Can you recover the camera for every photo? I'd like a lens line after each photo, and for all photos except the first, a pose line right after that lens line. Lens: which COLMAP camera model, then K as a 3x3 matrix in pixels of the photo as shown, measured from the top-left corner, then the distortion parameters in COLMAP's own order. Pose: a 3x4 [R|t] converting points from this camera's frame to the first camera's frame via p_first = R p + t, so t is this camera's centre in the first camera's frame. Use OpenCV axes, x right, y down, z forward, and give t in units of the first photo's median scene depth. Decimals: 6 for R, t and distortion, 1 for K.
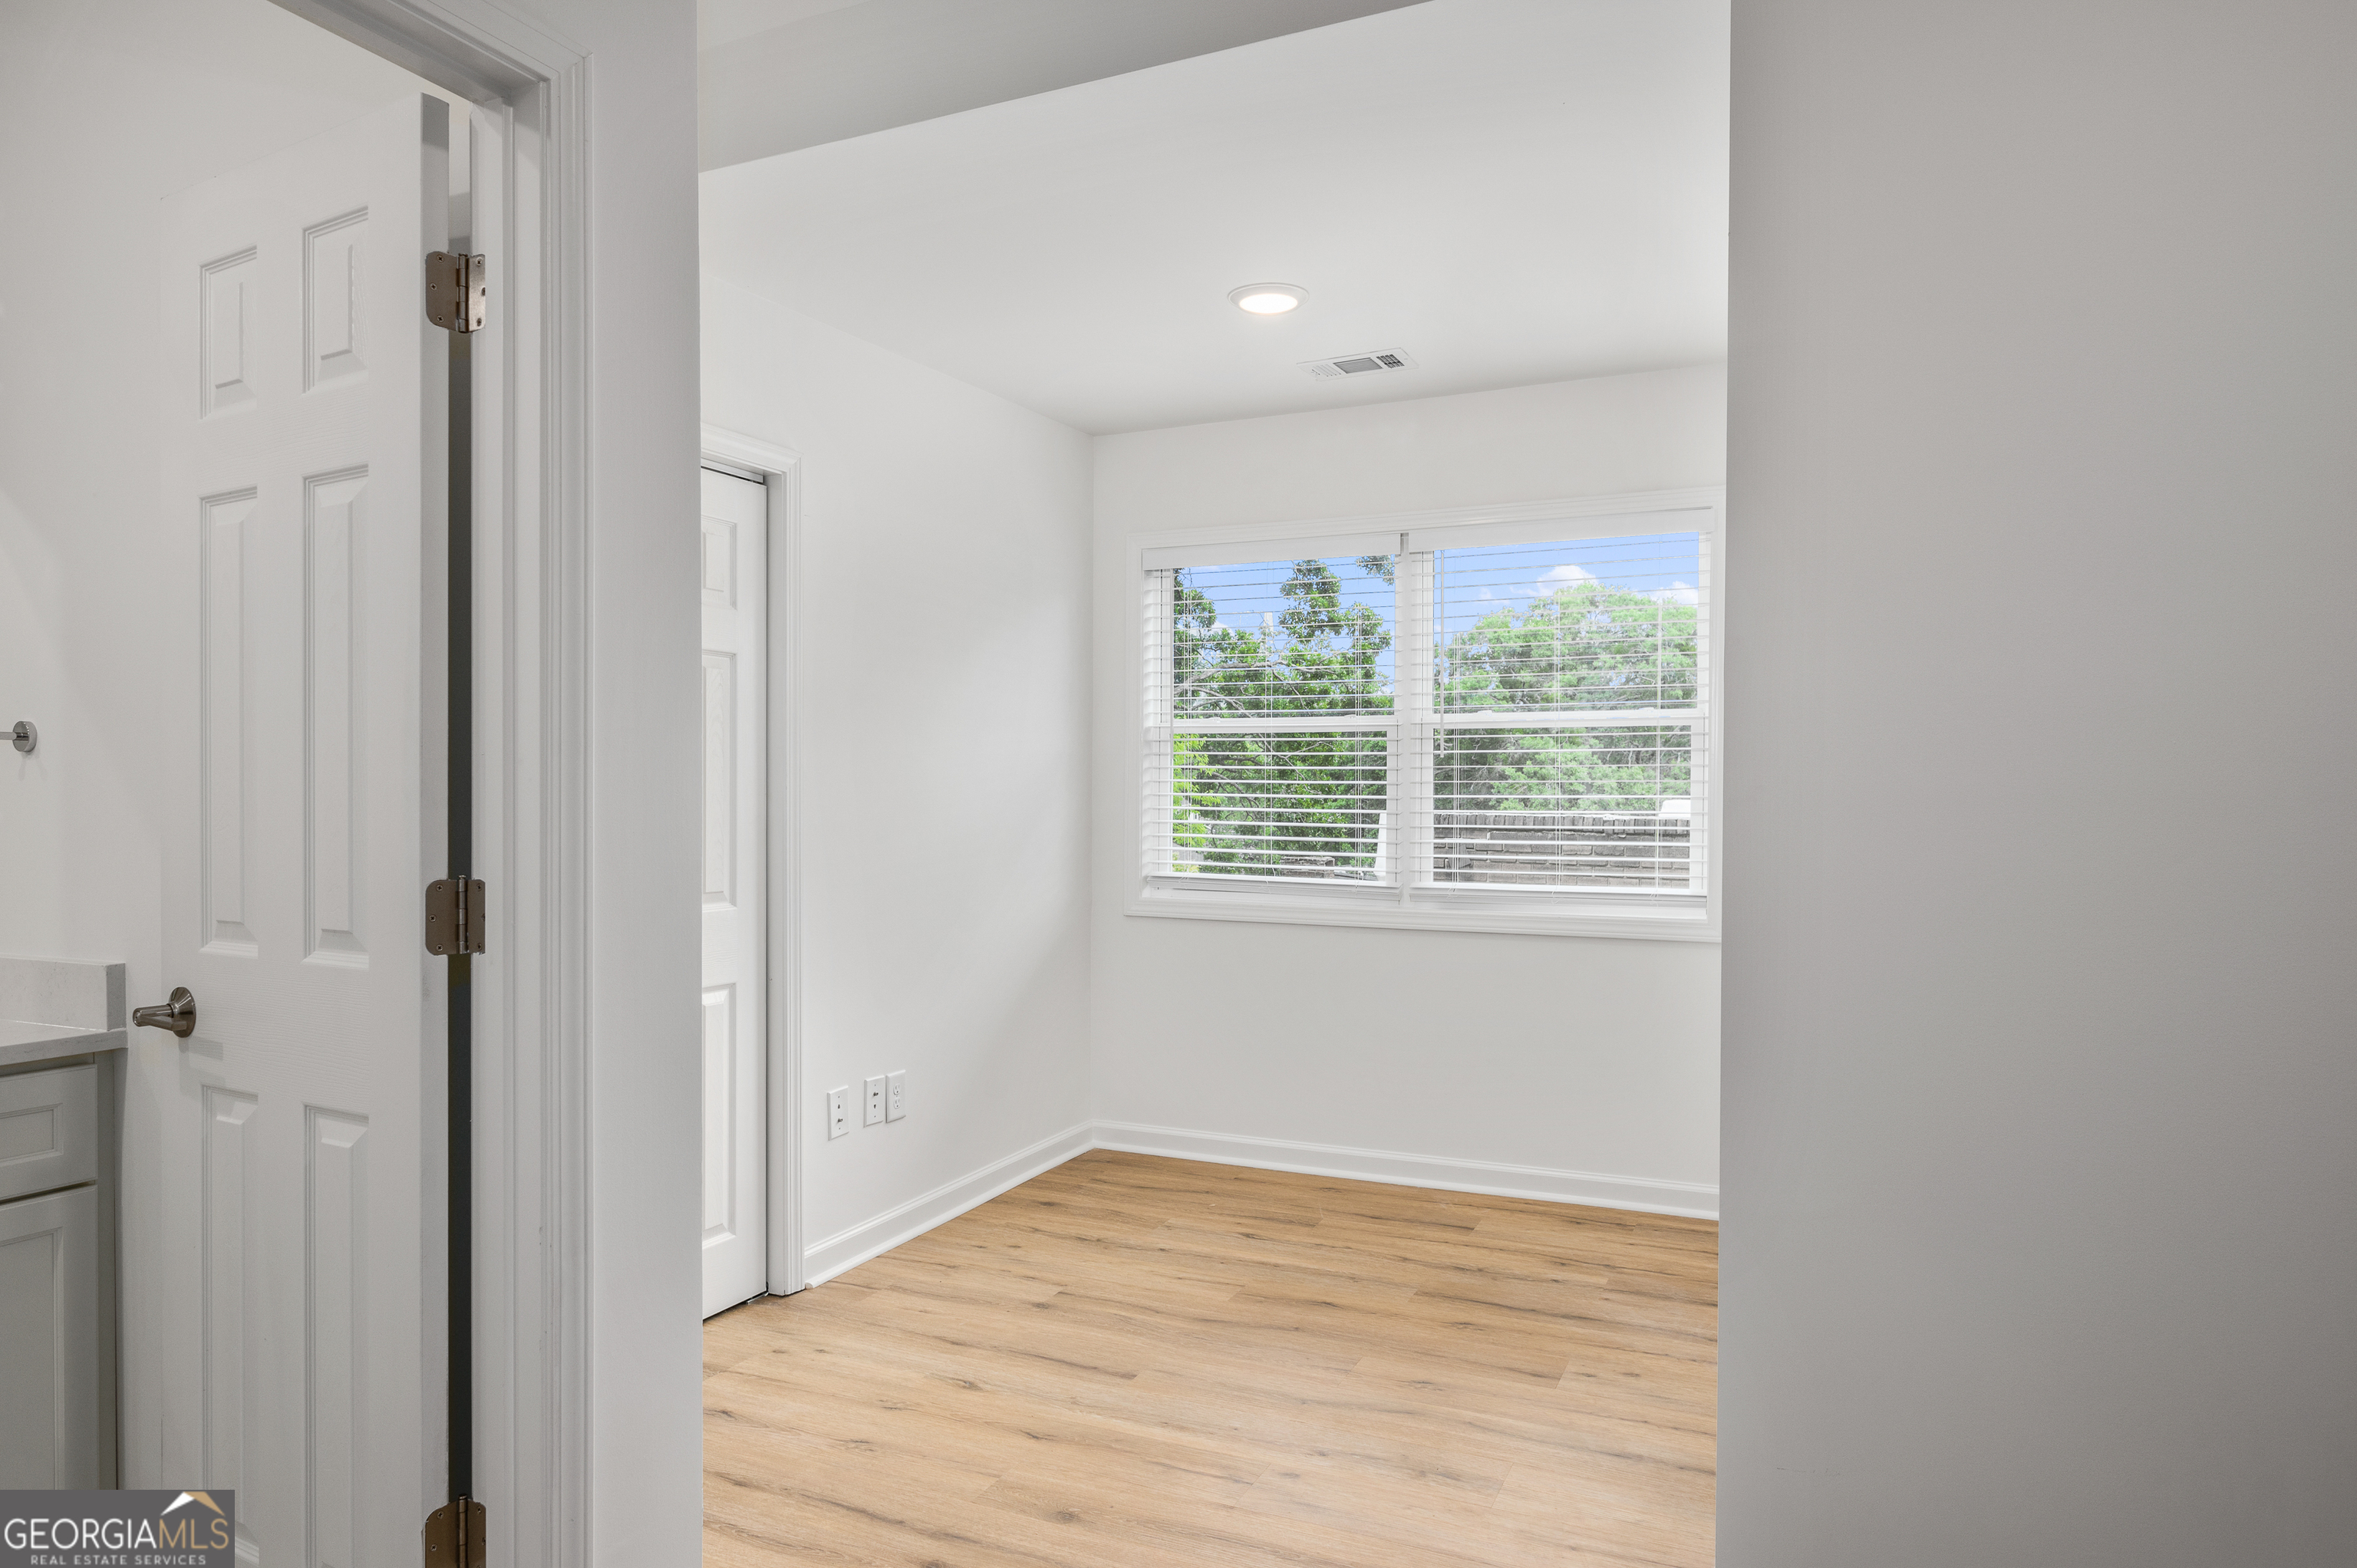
lens RADIAL K [[1434.6, 0, 1178.3], [0, 1434.6, 799.7], [0, 0, 1]] dist [0.001289, -0.000643]
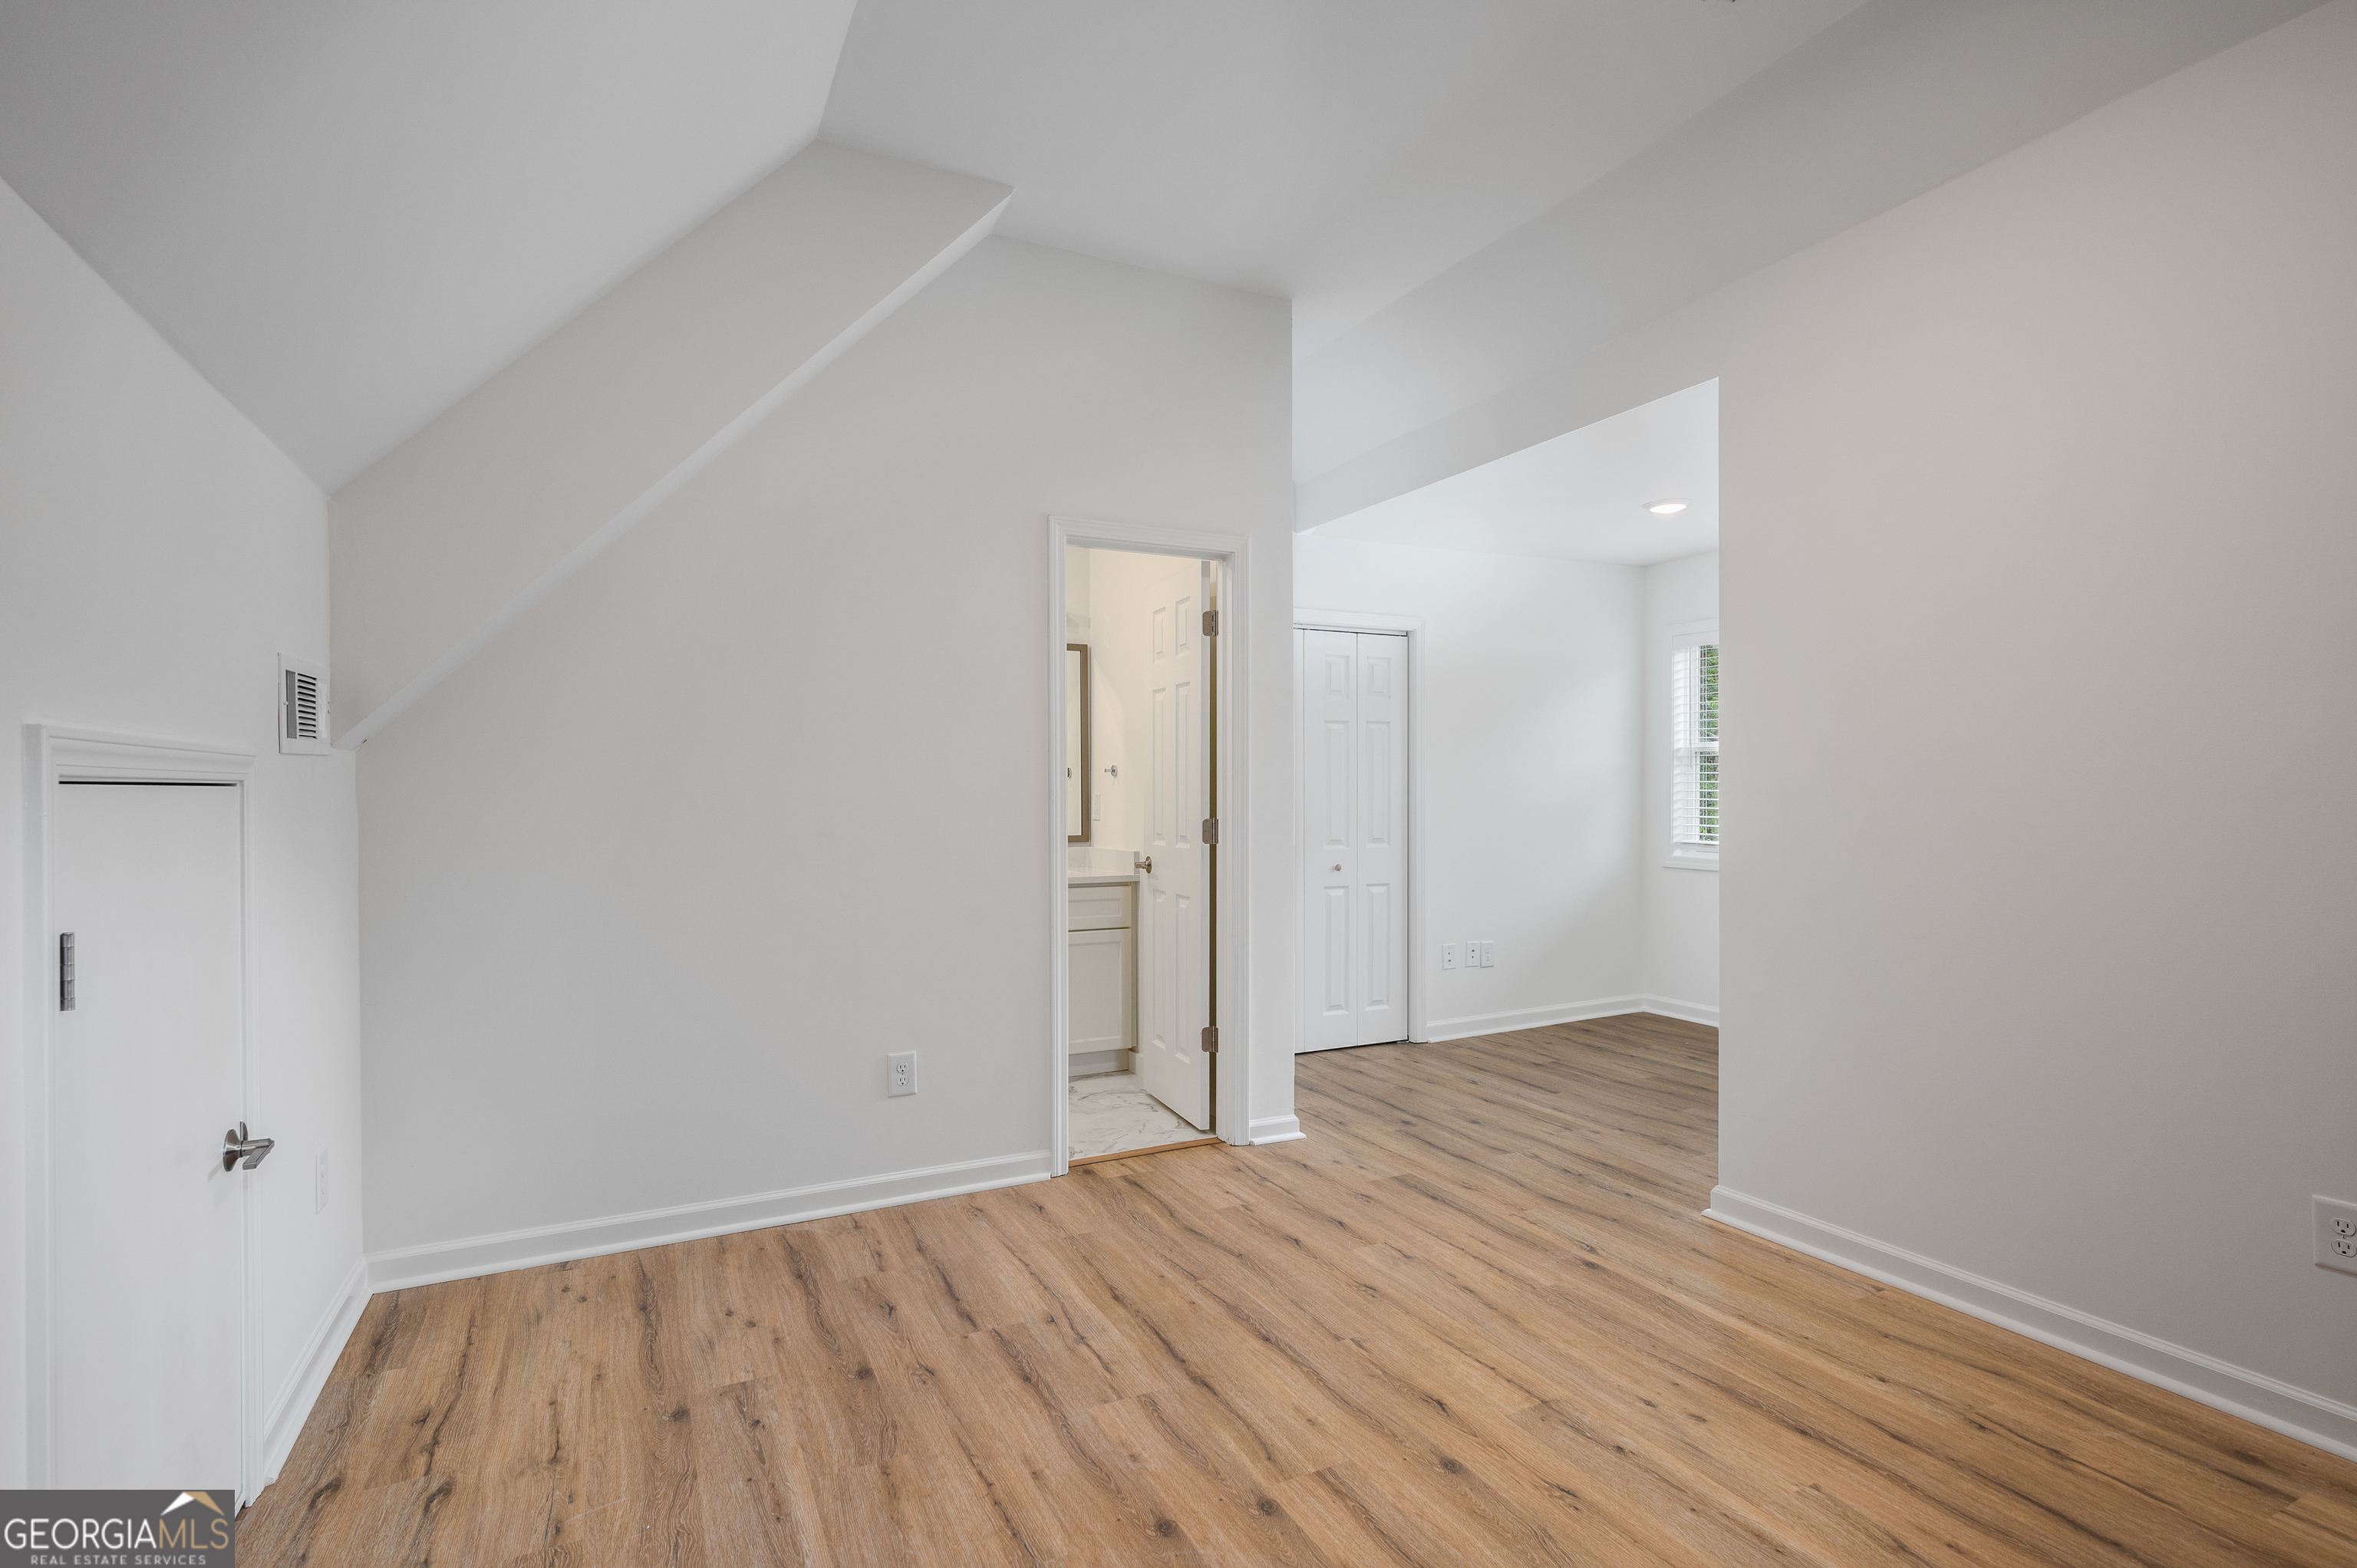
lens RADIAL K [[1145.2, 0, 1178.5], [0, 1145.2, 784.0], [0, 0, 1]] dist [0.000208, 0.000075]
pose [[0.783418, -0.006720, -0.621459, 0.623551], [-0.000627, 0.999932, -0.011602, 0.007205], [0.621495, 0.009479, 0.783361, -0.615675]]
